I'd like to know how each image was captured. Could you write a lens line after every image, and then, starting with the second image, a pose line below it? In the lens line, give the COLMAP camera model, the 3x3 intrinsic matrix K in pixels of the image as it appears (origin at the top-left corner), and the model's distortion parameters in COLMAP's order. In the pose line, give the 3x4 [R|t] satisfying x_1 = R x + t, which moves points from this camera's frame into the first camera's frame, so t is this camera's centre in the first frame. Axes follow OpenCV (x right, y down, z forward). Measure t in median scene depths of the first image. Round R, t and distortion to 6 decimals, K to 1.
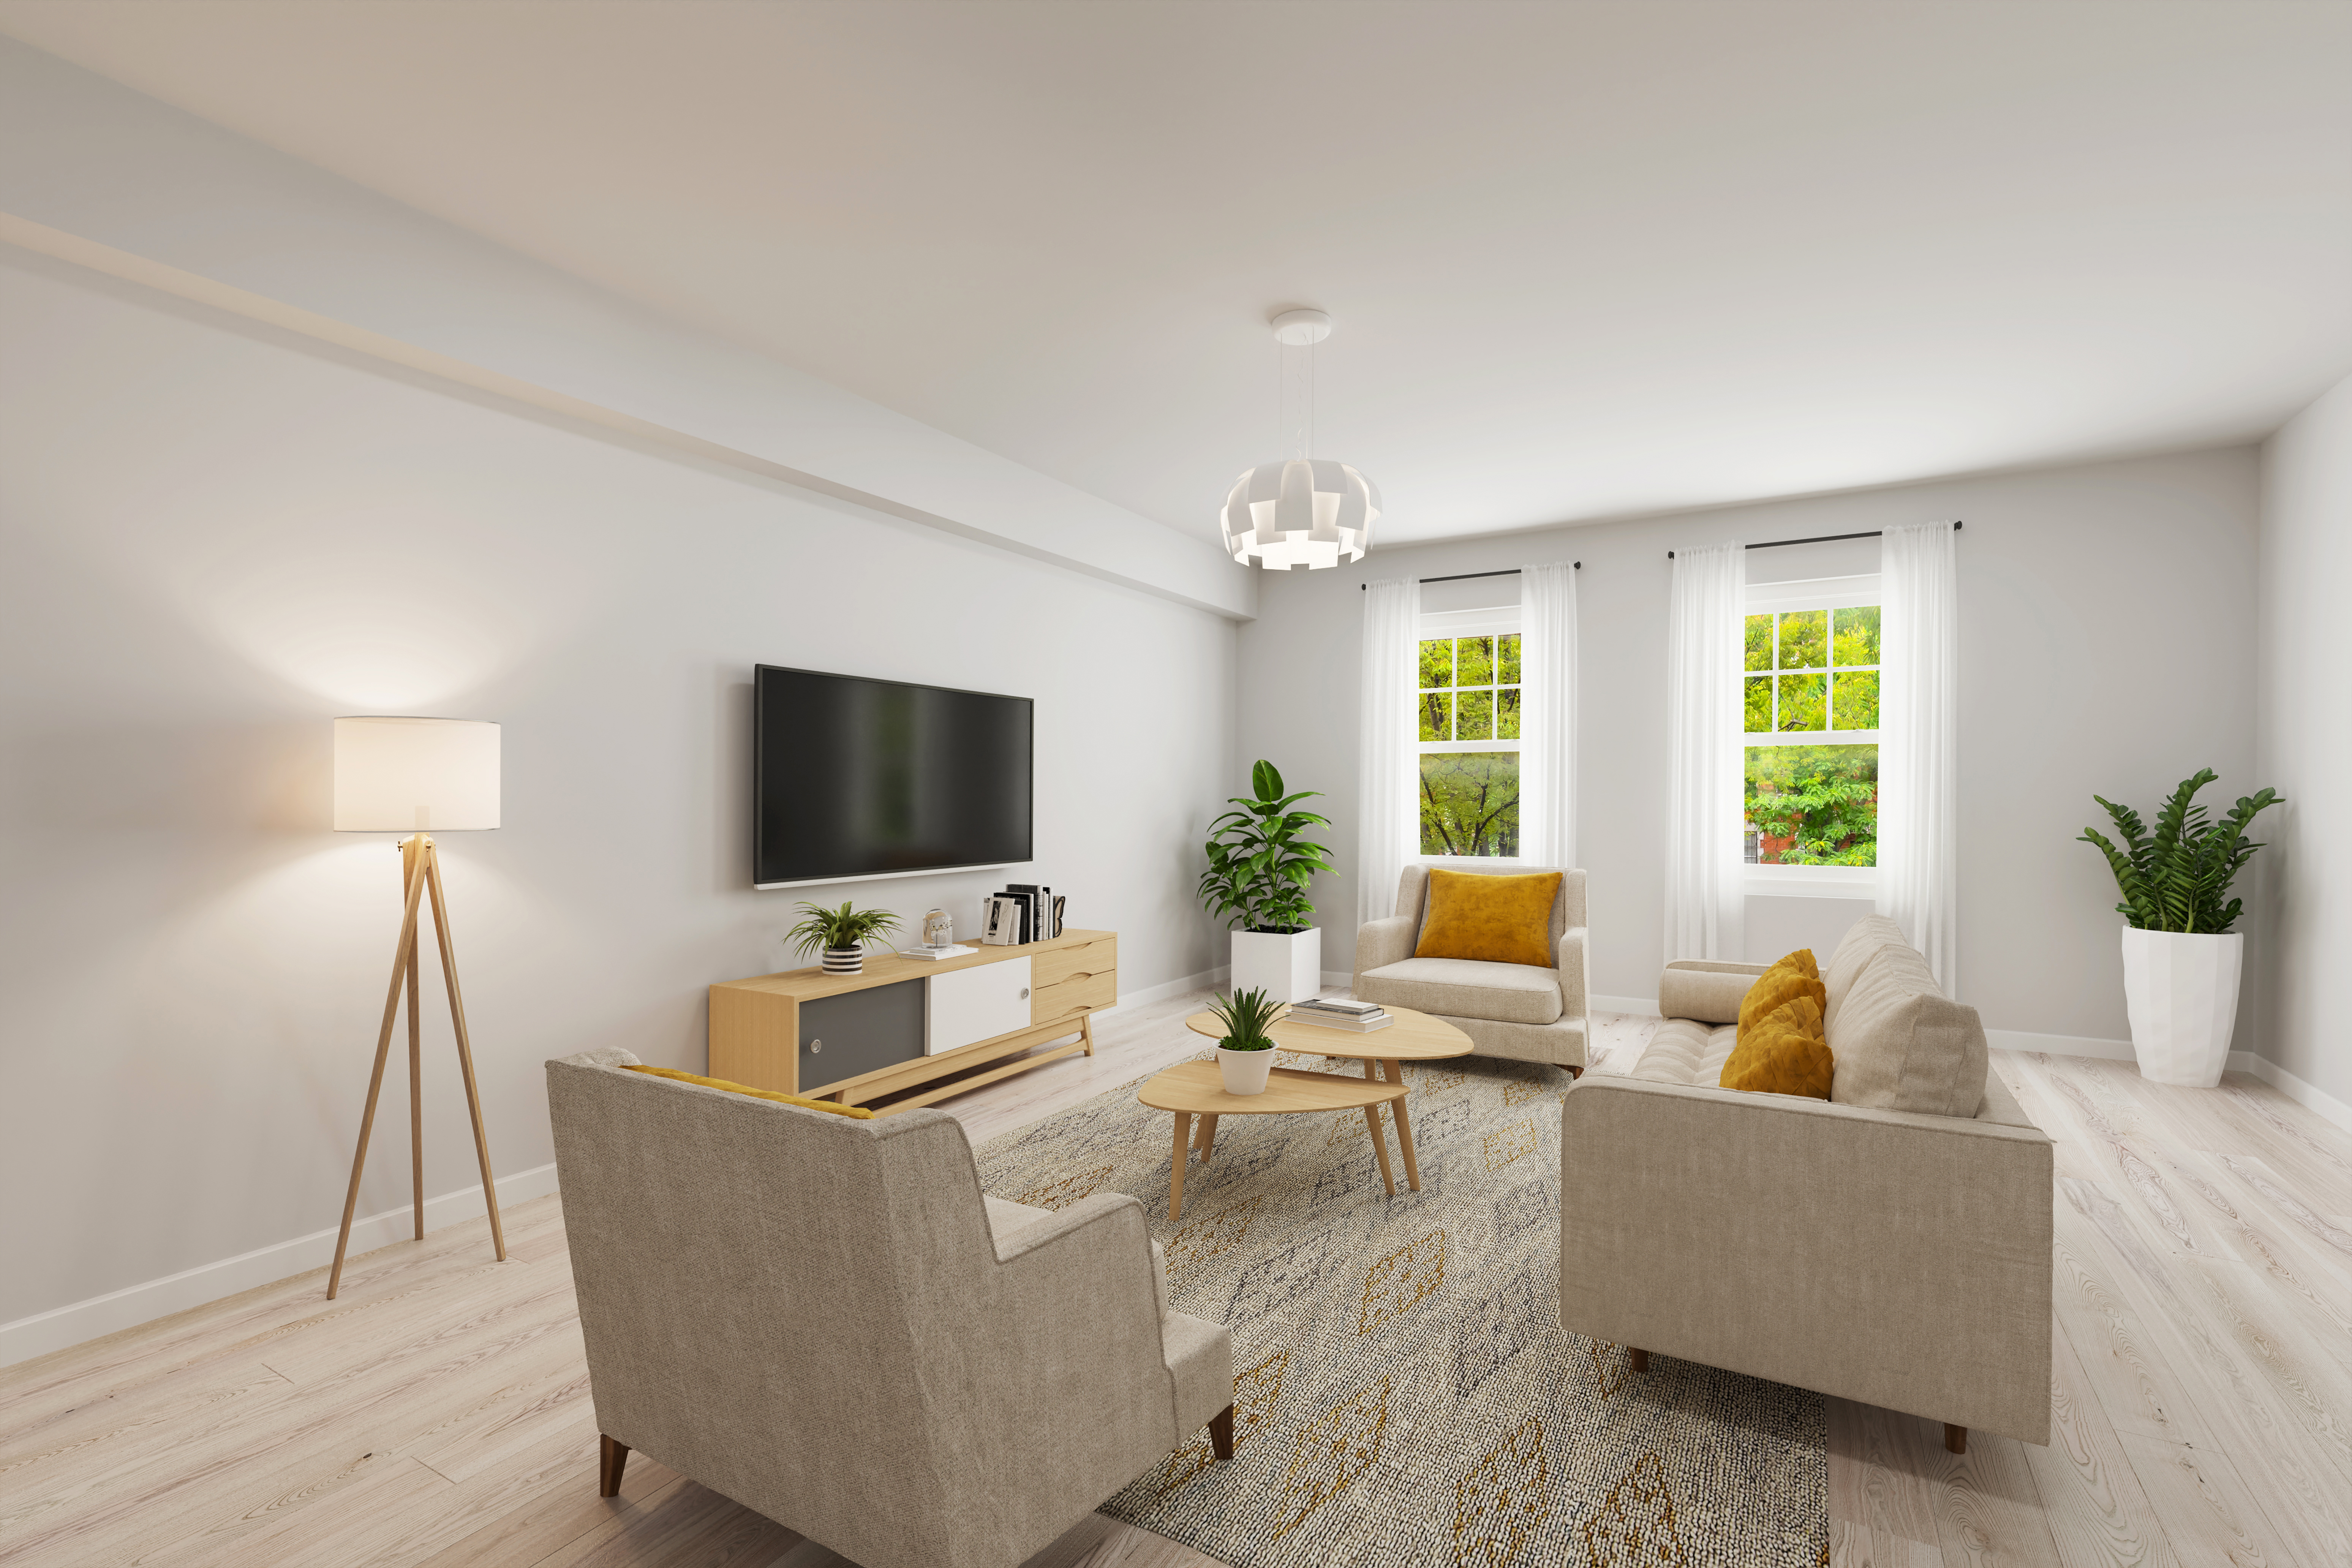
lens RADIAL K [[1030.1, 0, 1166.7], [0, 1030.1, 776.6], [0, 0, 1]] dist [0.001484, 0.000109]
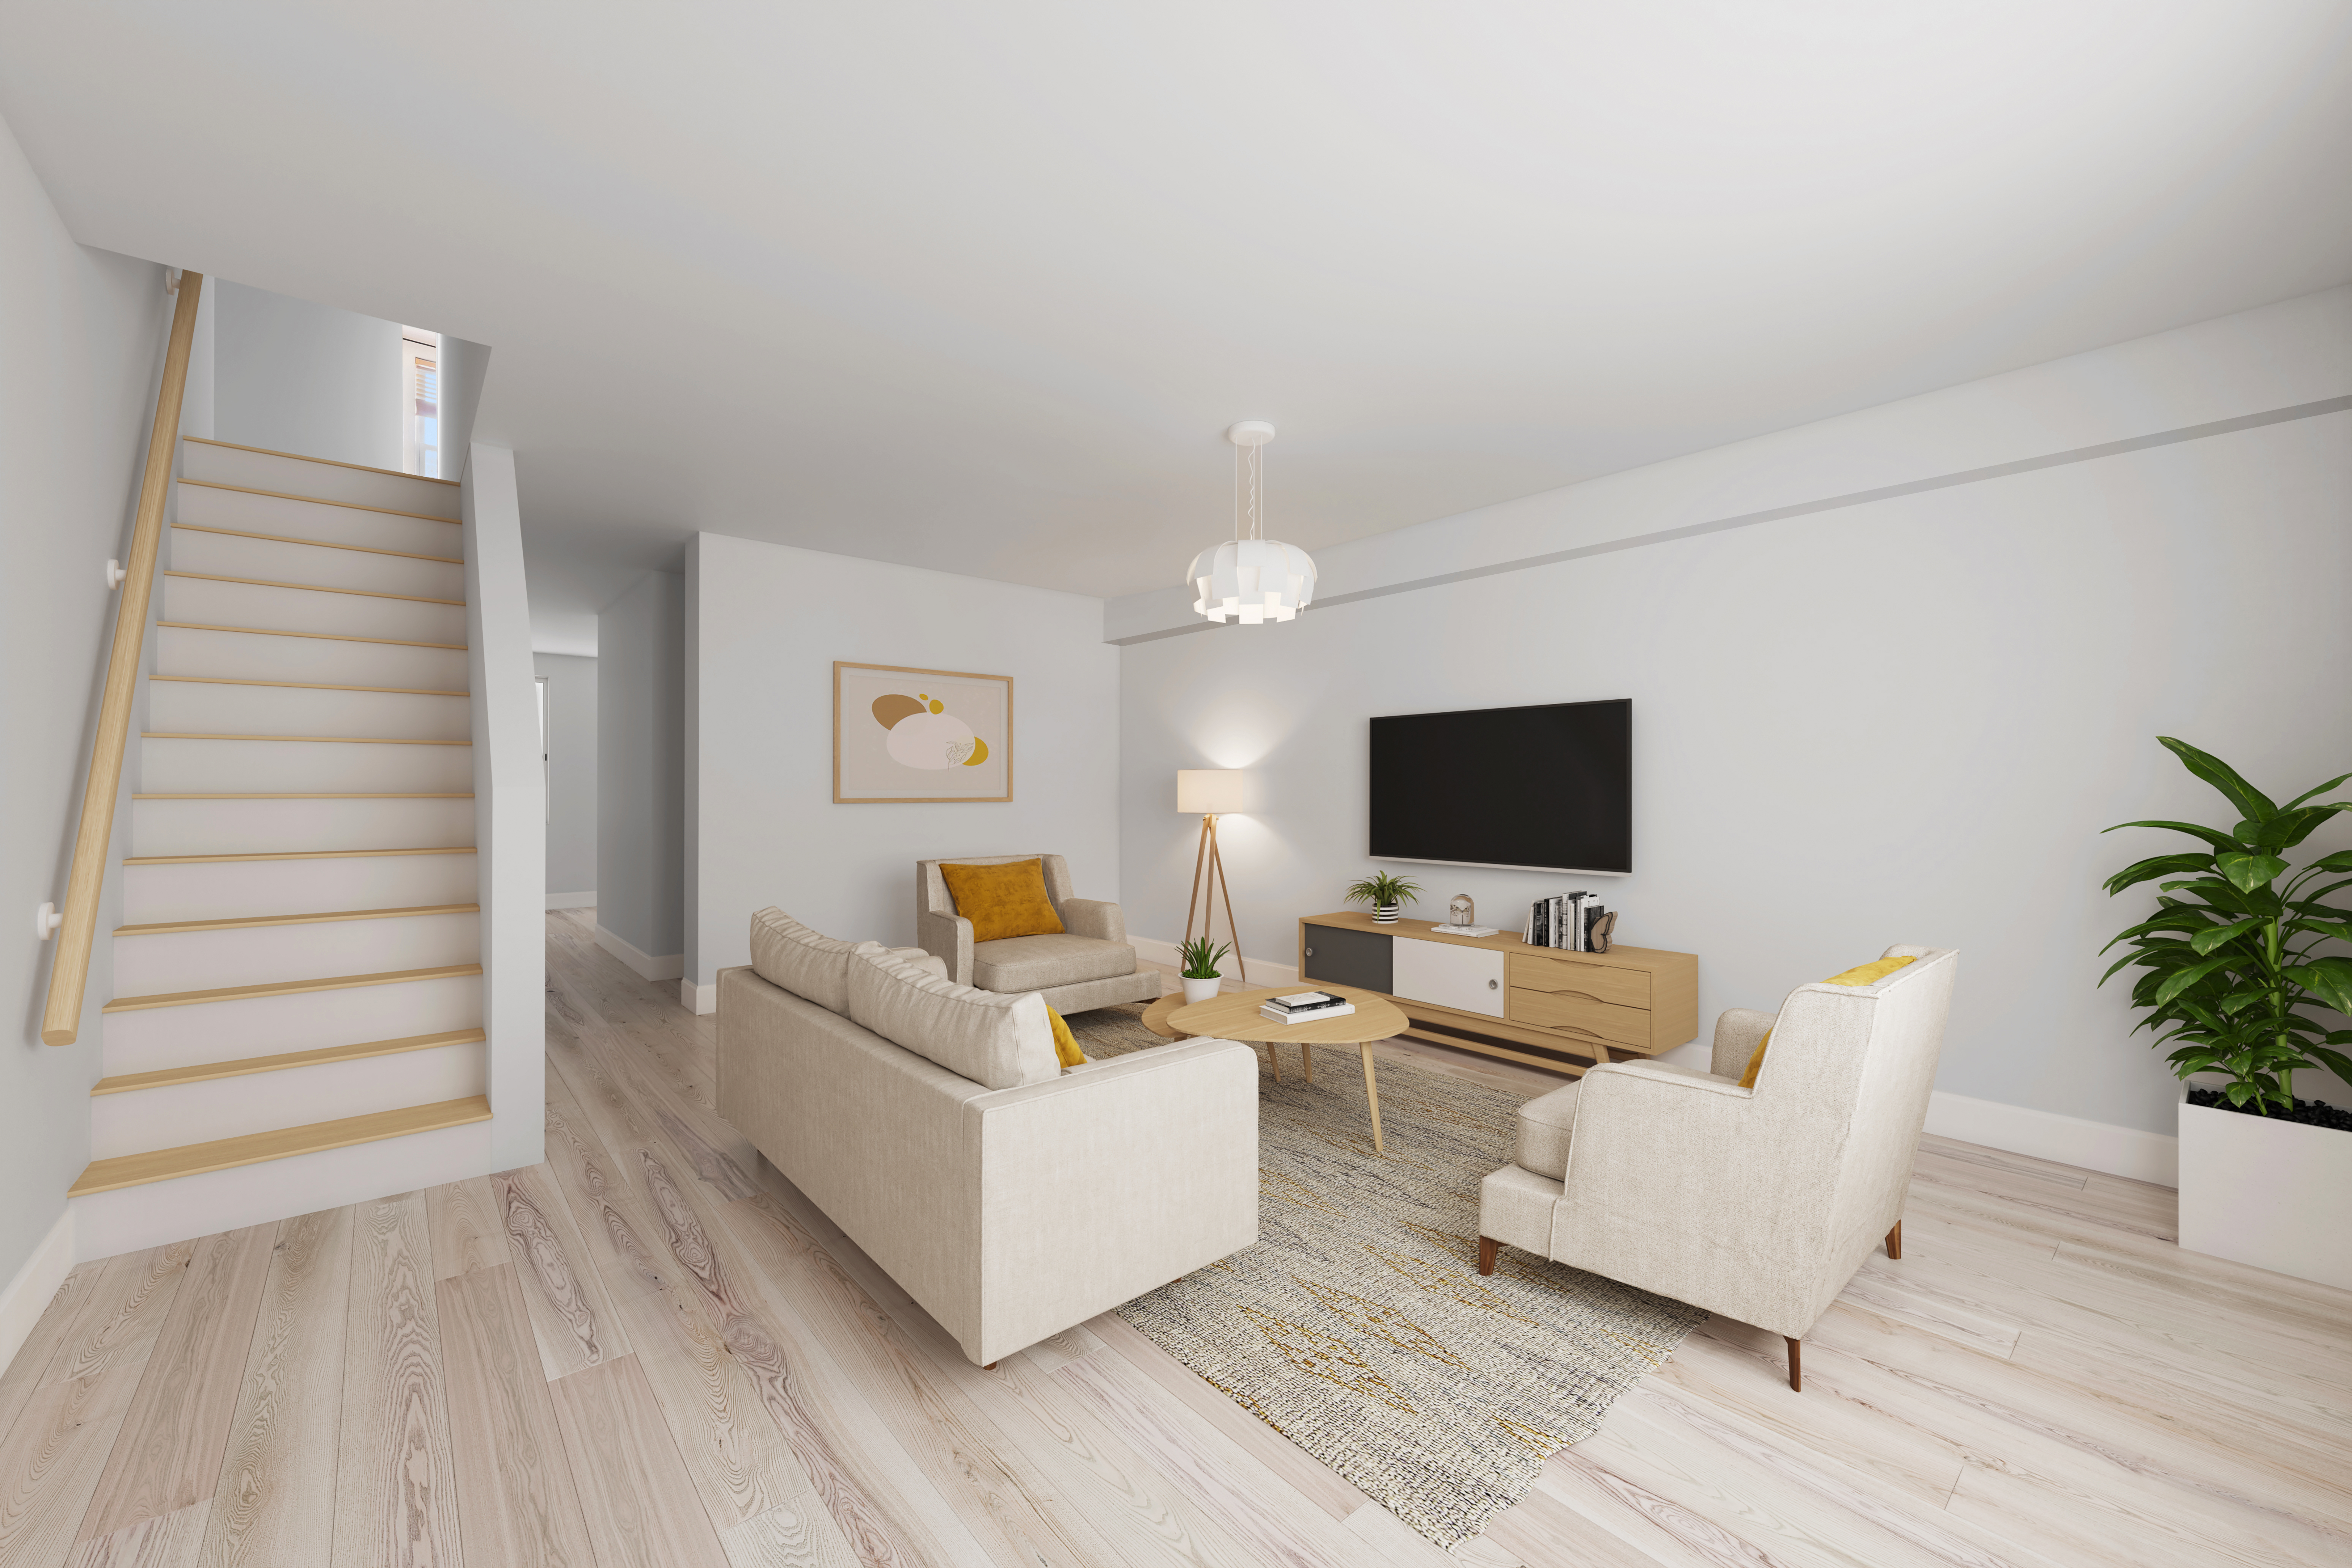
lens RADIAL K [[962.1, 0, 1170.8], [0, 962.1, 792.0], [0, 0, 1]] dist [0.000279, -0.000002]
pose [[-0.296664, -0.007228, -0.954955, 1.135529], [-0.016677, 0.999858, -0.002387, 0.015730], [0.954836, 0.015217, -0.296742, 1.152449]]
